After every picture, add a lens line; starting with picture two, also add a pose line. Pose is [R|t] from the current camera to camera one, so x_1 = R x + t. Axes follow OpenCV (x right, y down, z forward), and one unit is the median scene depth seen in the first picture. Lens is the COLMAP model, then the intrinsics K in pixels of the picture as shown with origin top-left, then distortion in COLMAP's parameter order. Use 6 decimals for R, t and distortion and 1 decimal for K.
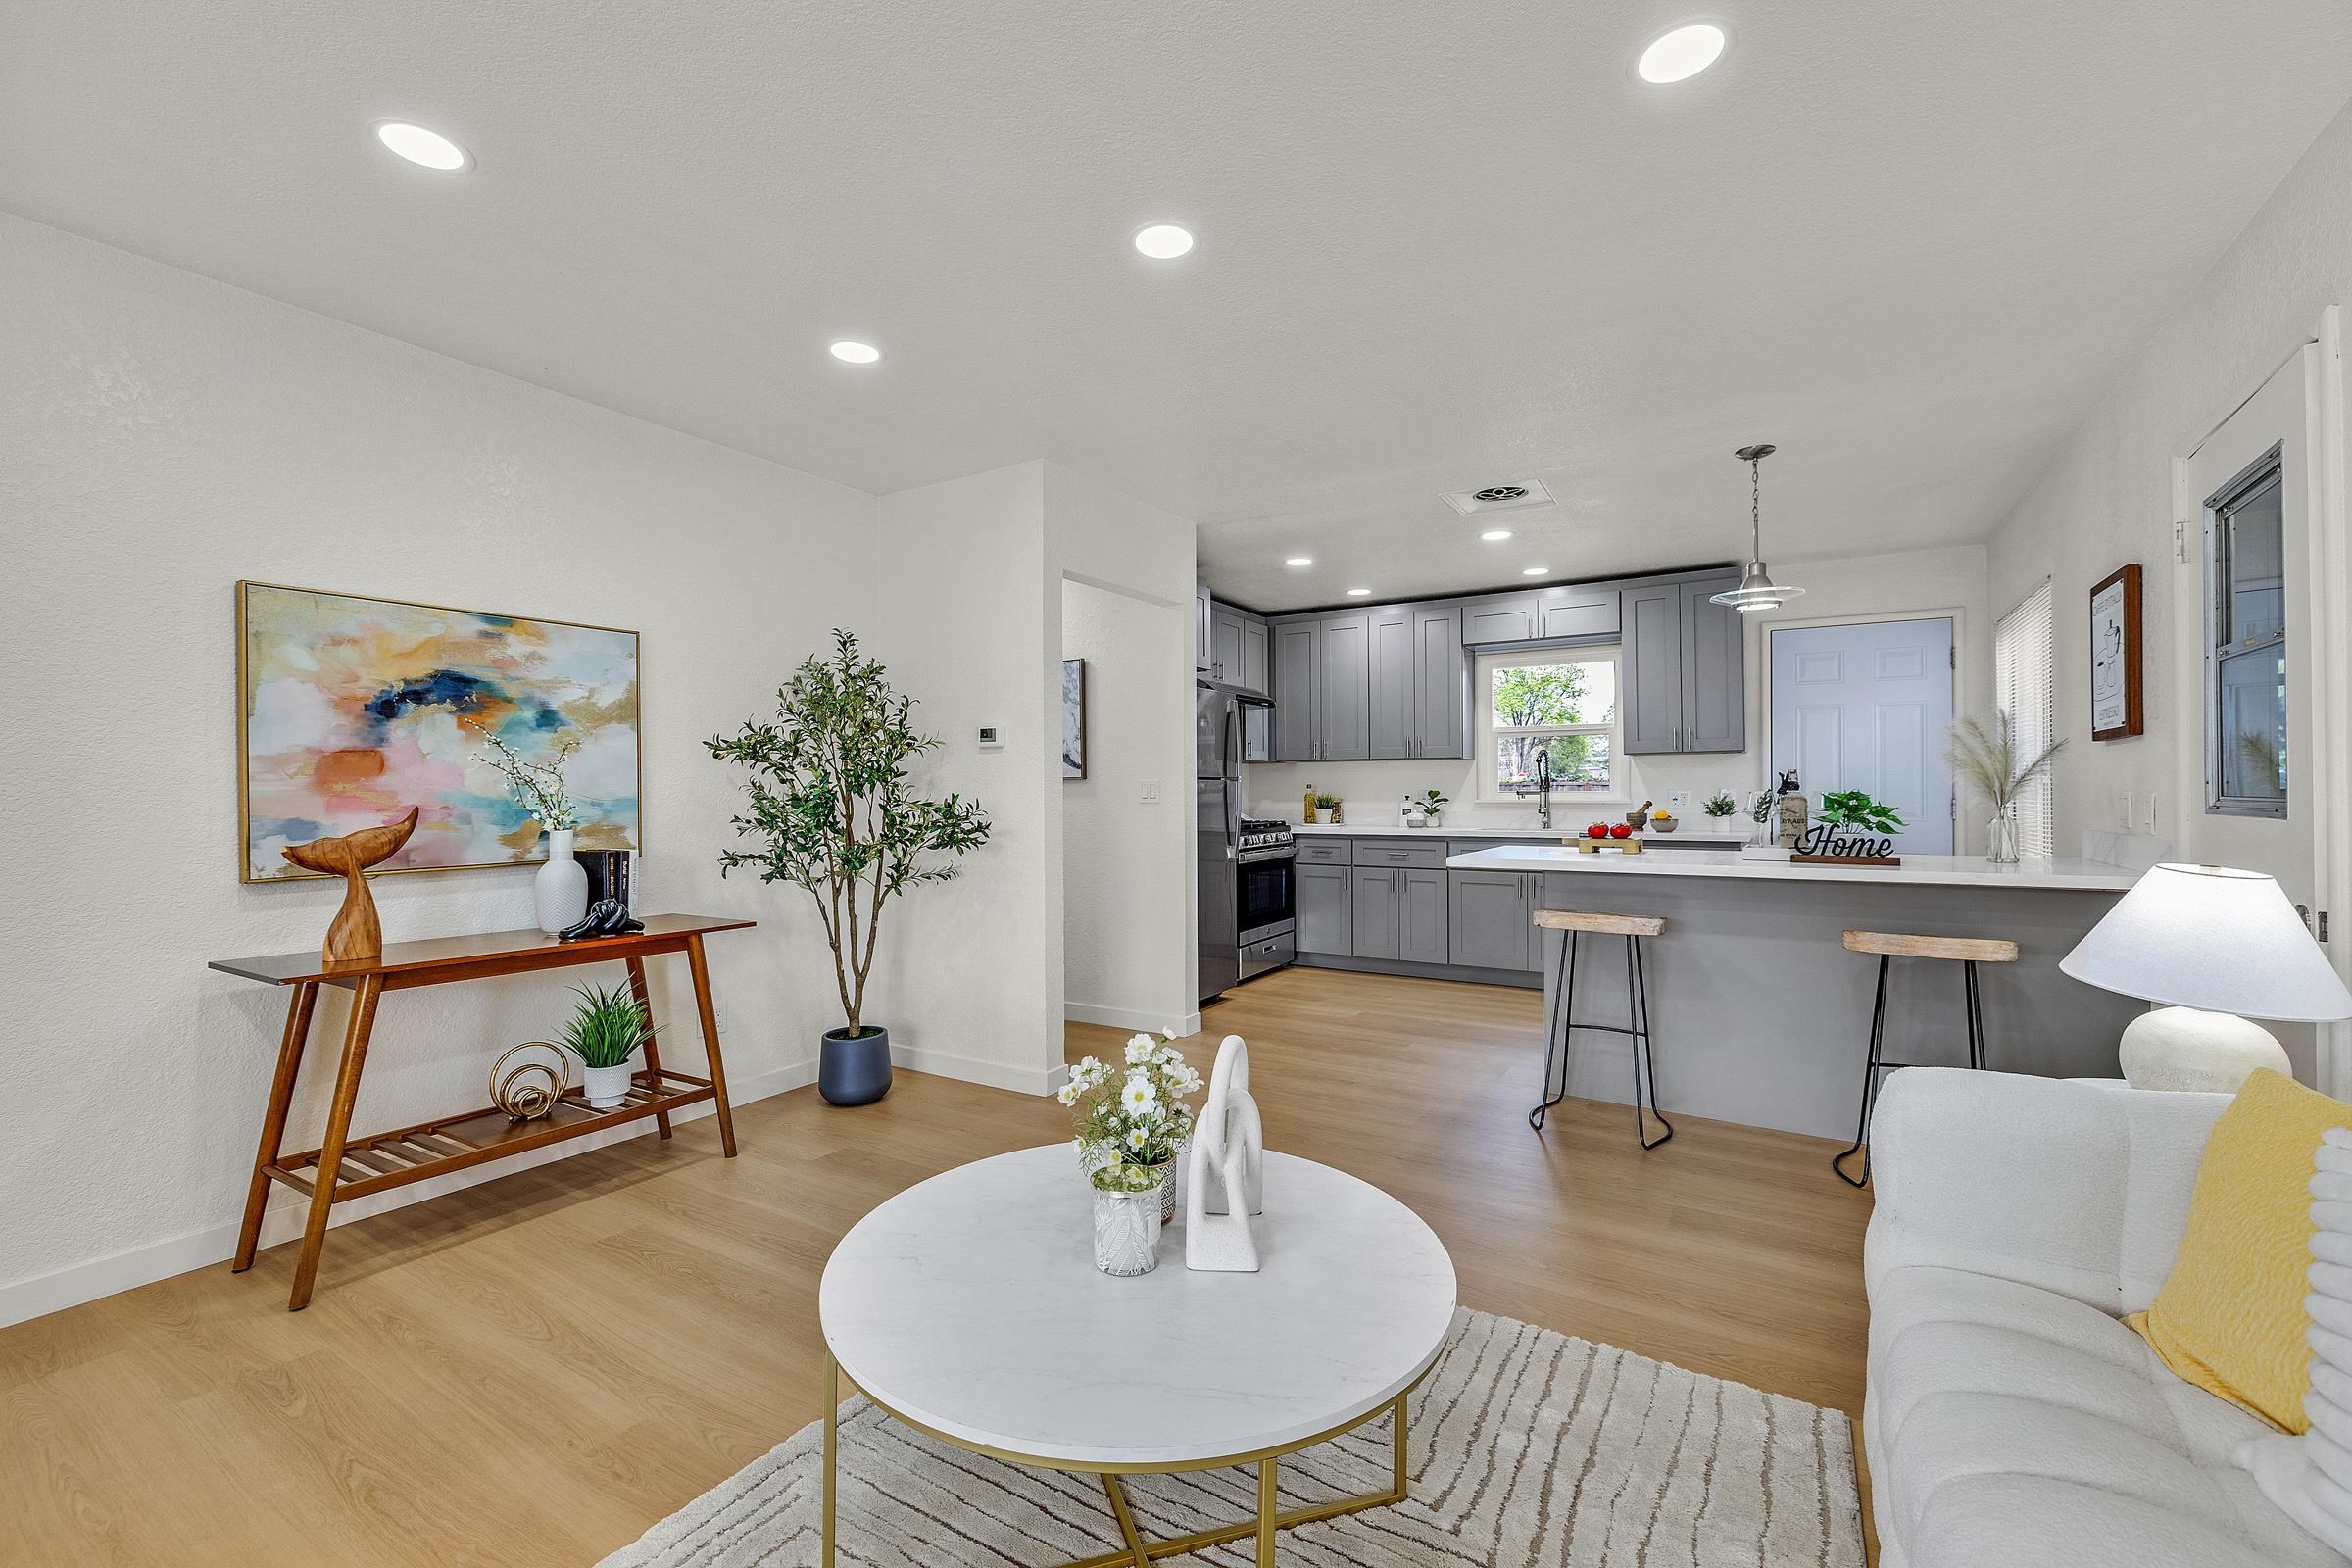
lens RADIAL K [[980.7, 0, 1167.0], [0, 980.7, 785.3], [0, 0, 1]] dist [-0.001085, -0.000103]
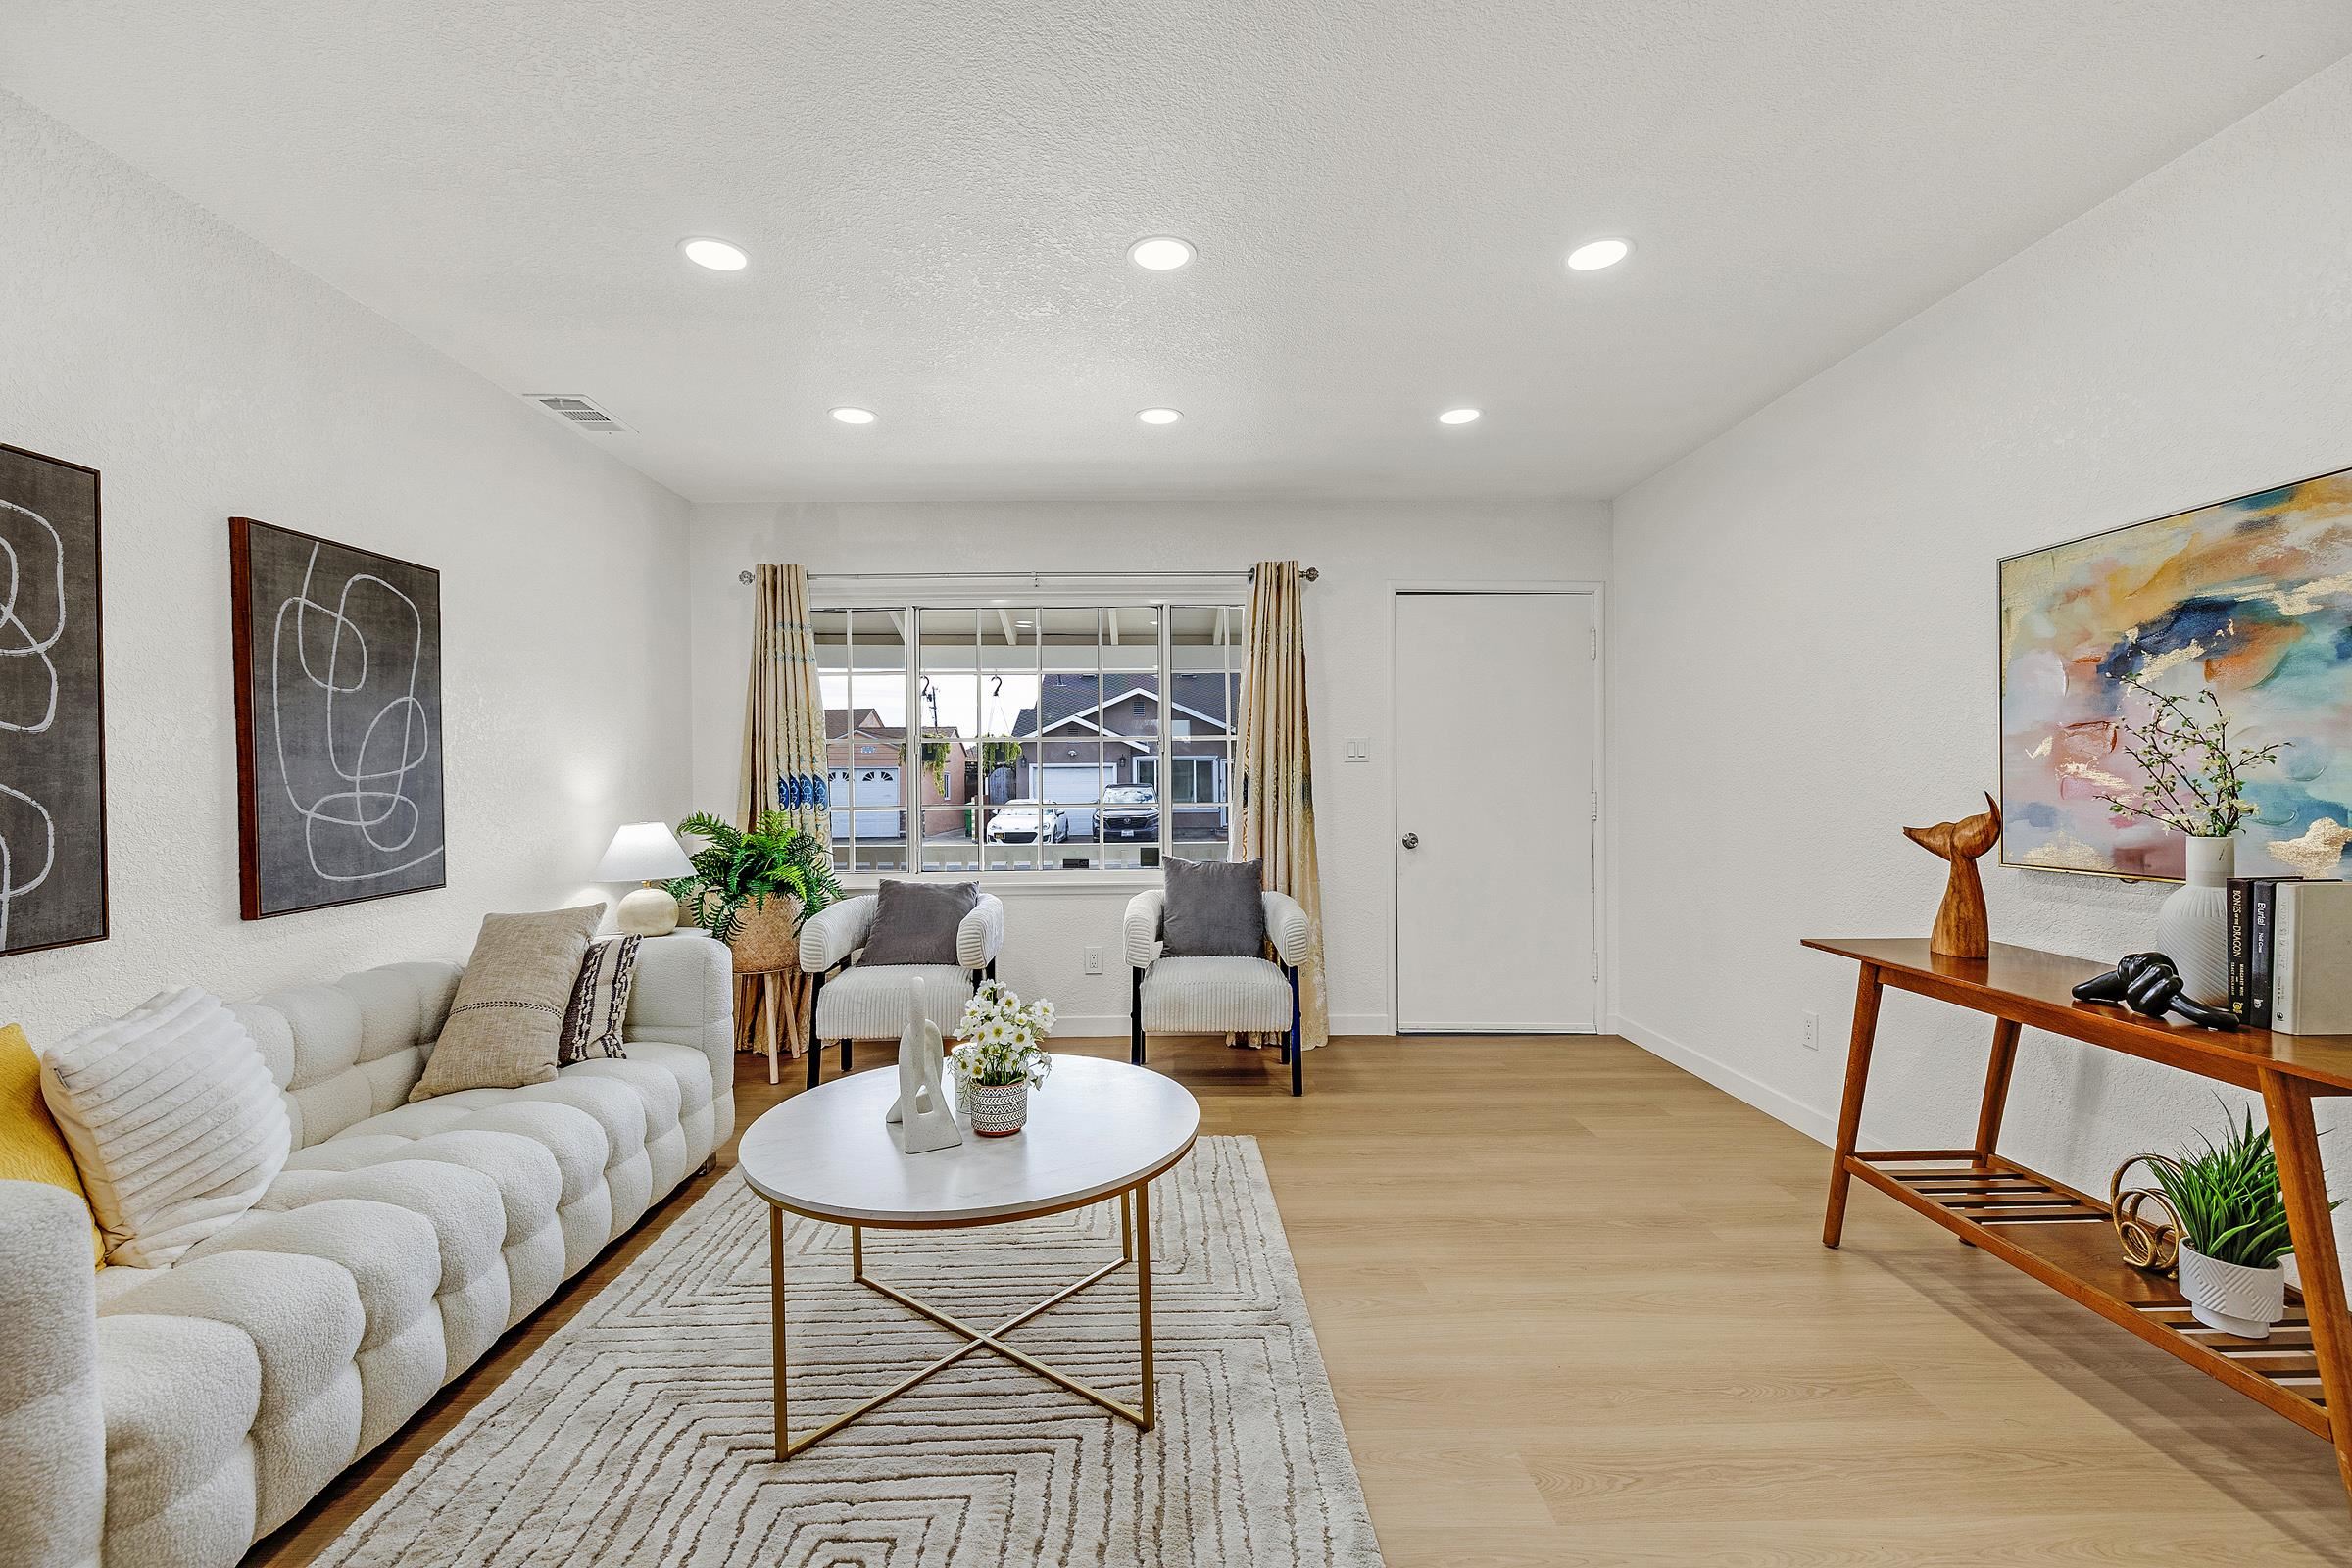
lens RADIAL K [[980.7, 0, 1170.8], [0, 980.7, 787.8], [0, 0, 1]] dist [-0.001085, -0.000103]
pose [[-0.836121, 0.013966, -0.548367, 0.192652], [0.013436, 0.999897, 0.004979, 0.003148], [0.548381, -0.003205, -0.836223, 0.890428]]
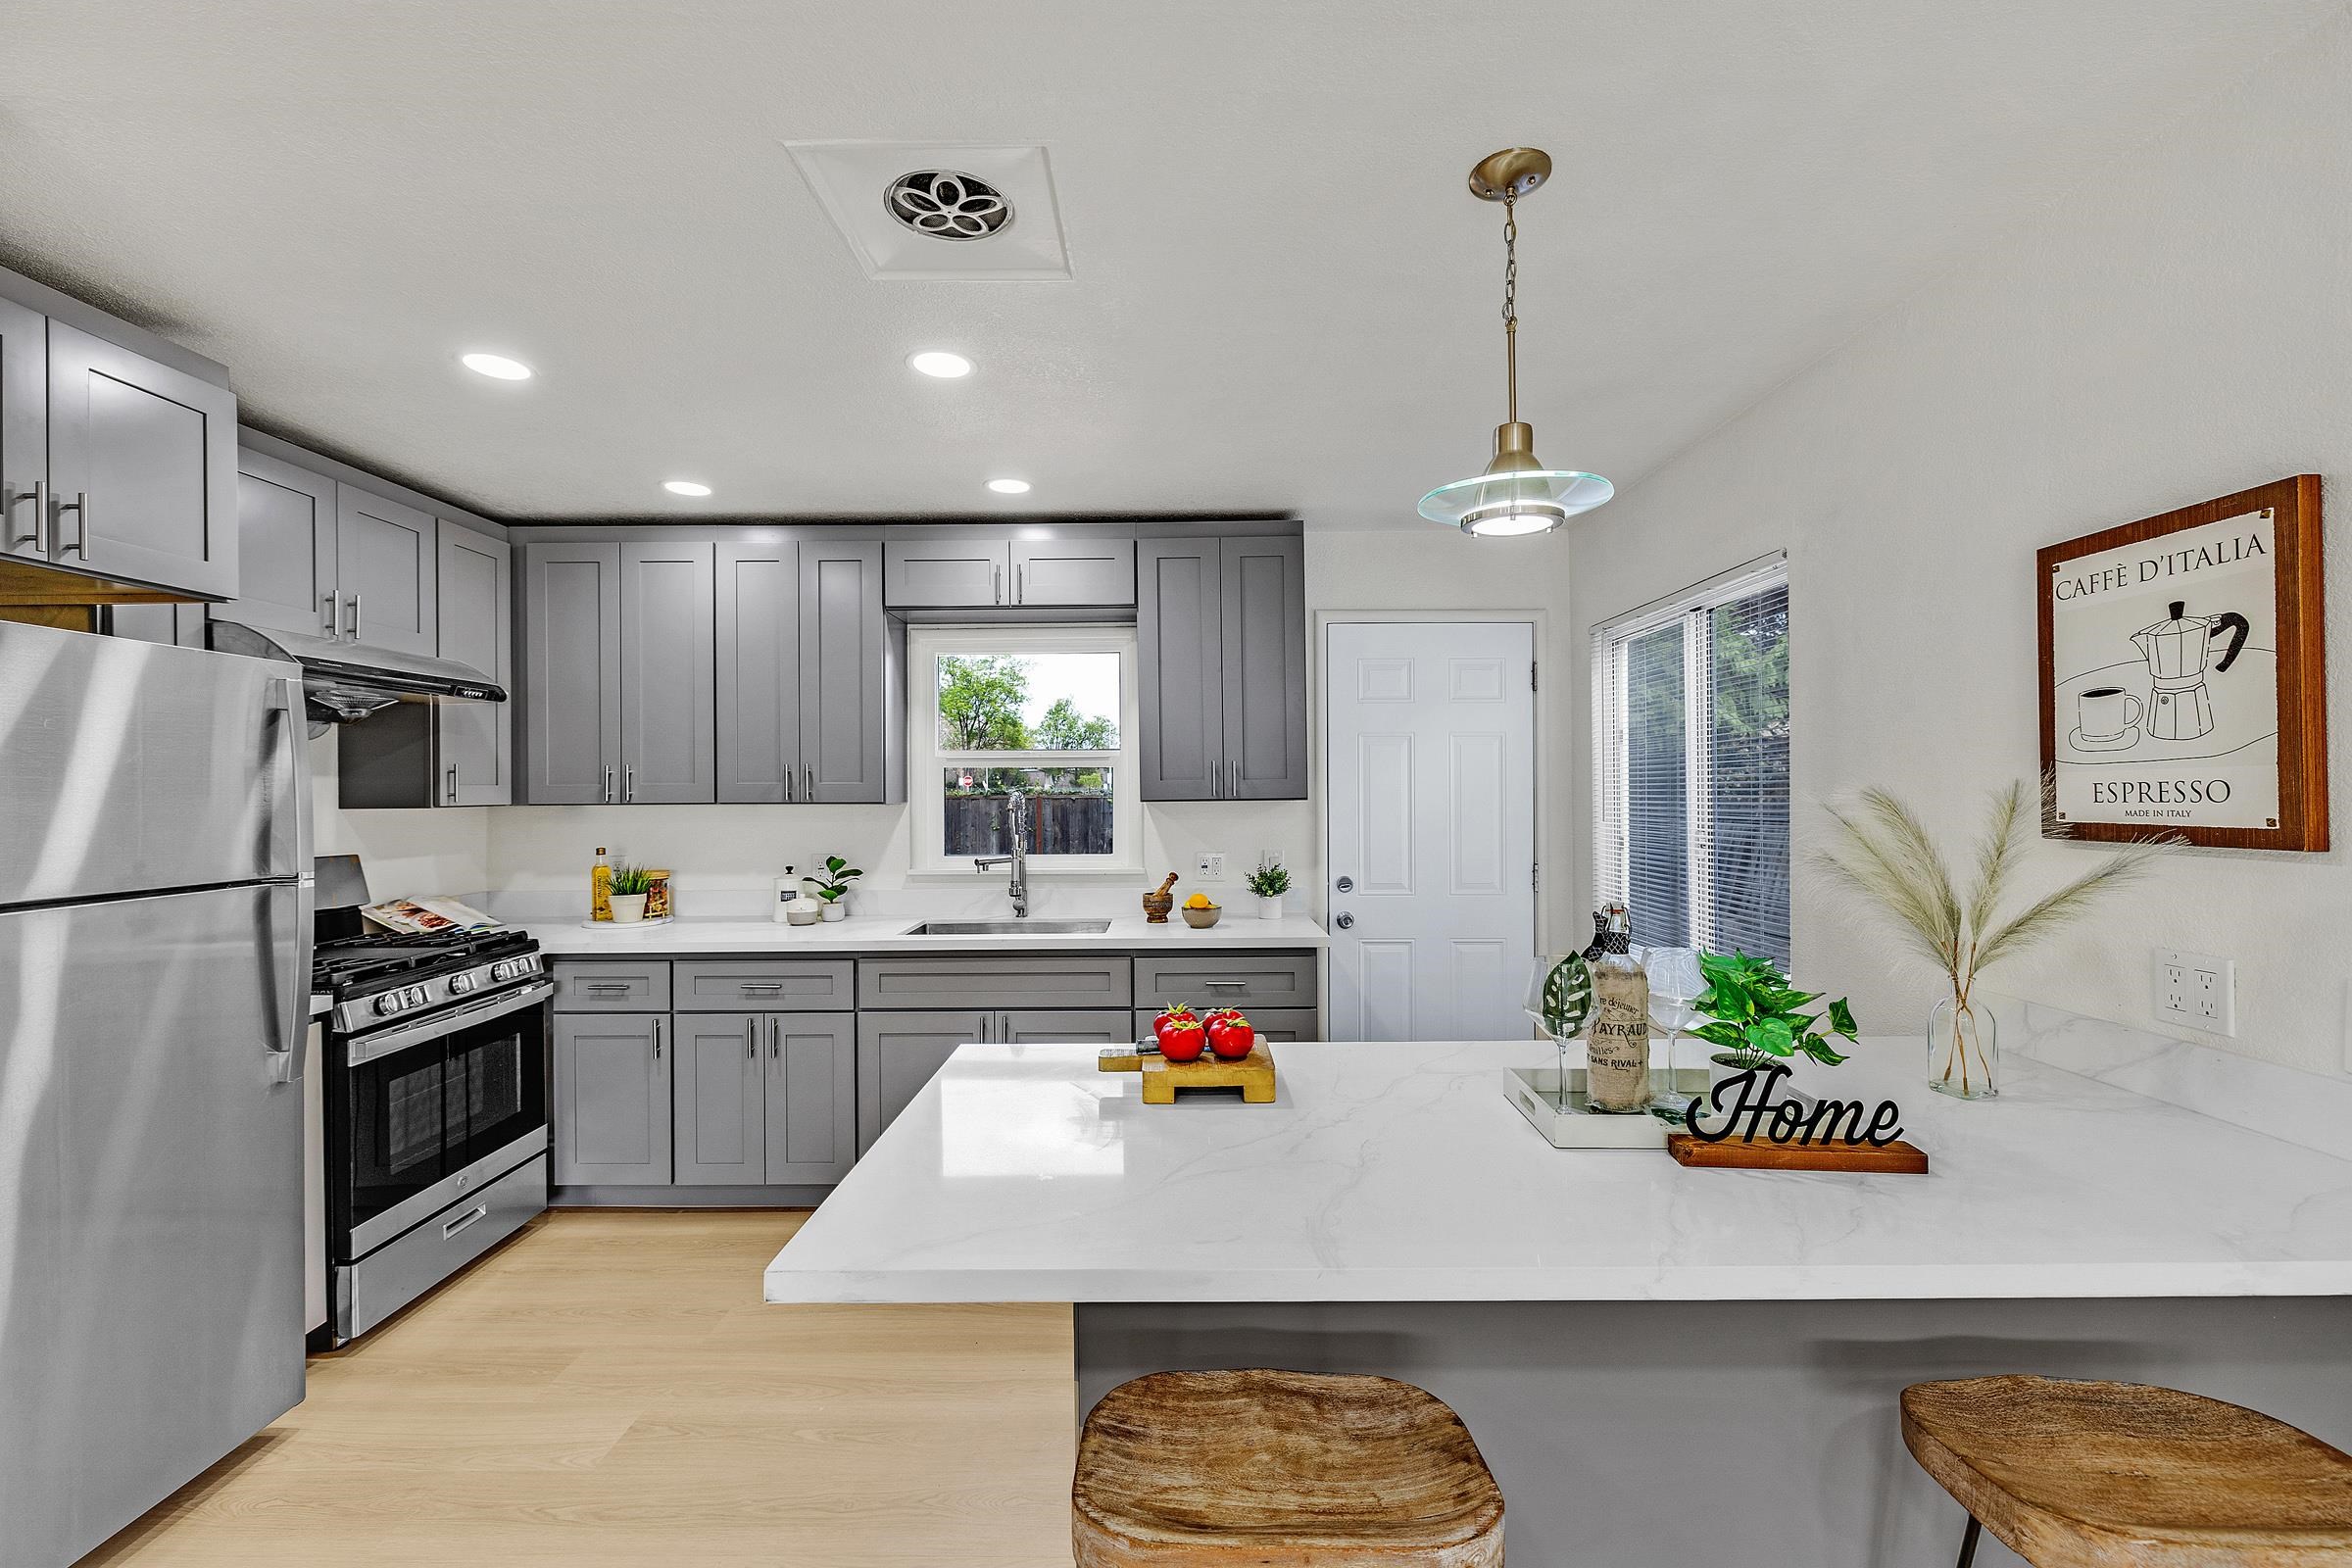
lens RADIAL K [[980.7, 0, 1172.4], [0, 980.7, 788.0], [0, 0, 1]] dist [-0.001085, -0.000103]
pose [[0.850538, -0.002006, 0.525910, 0.232701], [0.000483, 0.999995, 0.003034, -0.063441], [-0.525914, -0.002327, 0.850535, 0.689526]]
